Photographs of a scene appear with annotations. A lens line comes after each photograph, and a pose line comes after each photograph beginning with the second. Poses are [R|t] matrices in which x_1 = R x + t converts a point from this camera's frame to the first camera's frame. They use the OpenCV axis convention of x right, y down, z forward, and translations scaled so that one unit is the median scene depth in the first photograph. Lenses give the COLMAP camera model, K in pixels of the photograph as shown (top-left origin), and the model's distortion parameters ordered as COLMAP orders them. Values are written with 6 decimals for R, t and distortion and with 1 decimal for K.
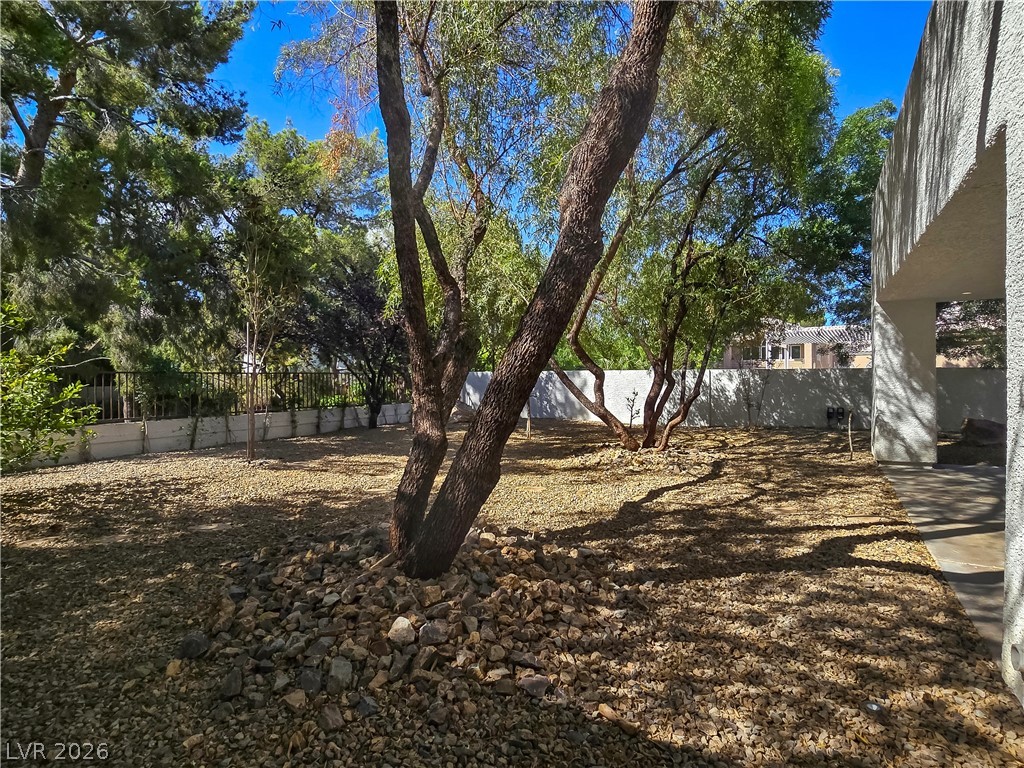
lens RADIAL K [[521.9, 0, 512.7], [0, 521.9, 383.3], [0, 0, 1]] dist [0.000517, -0.000840]
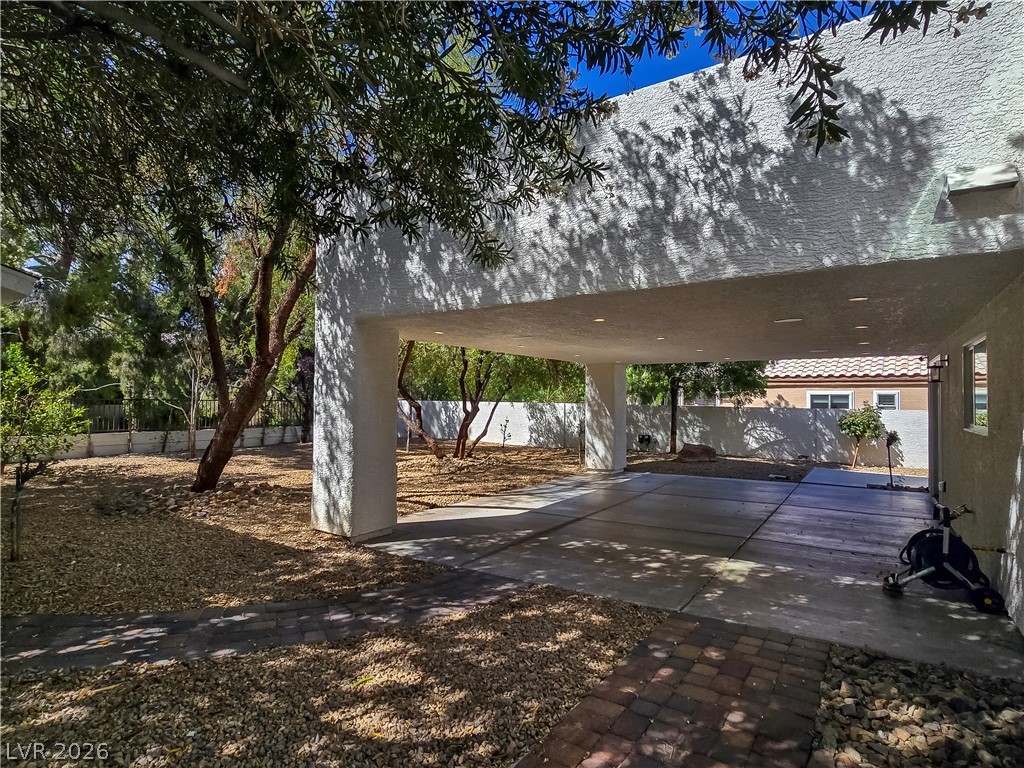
lens RADIAL K [[521.9, 0, 511.1], [0, 521.9, 384.3], [0, 0, 1]] dist [0.000517, -0.000840]
pose [[0.998887, 0.018916, -0.043213, 0.349394], [-0.020886, 0.998741, -0.045606, -0.014317], [0.042296, 0.046458, 0.998024, -0.351756]]
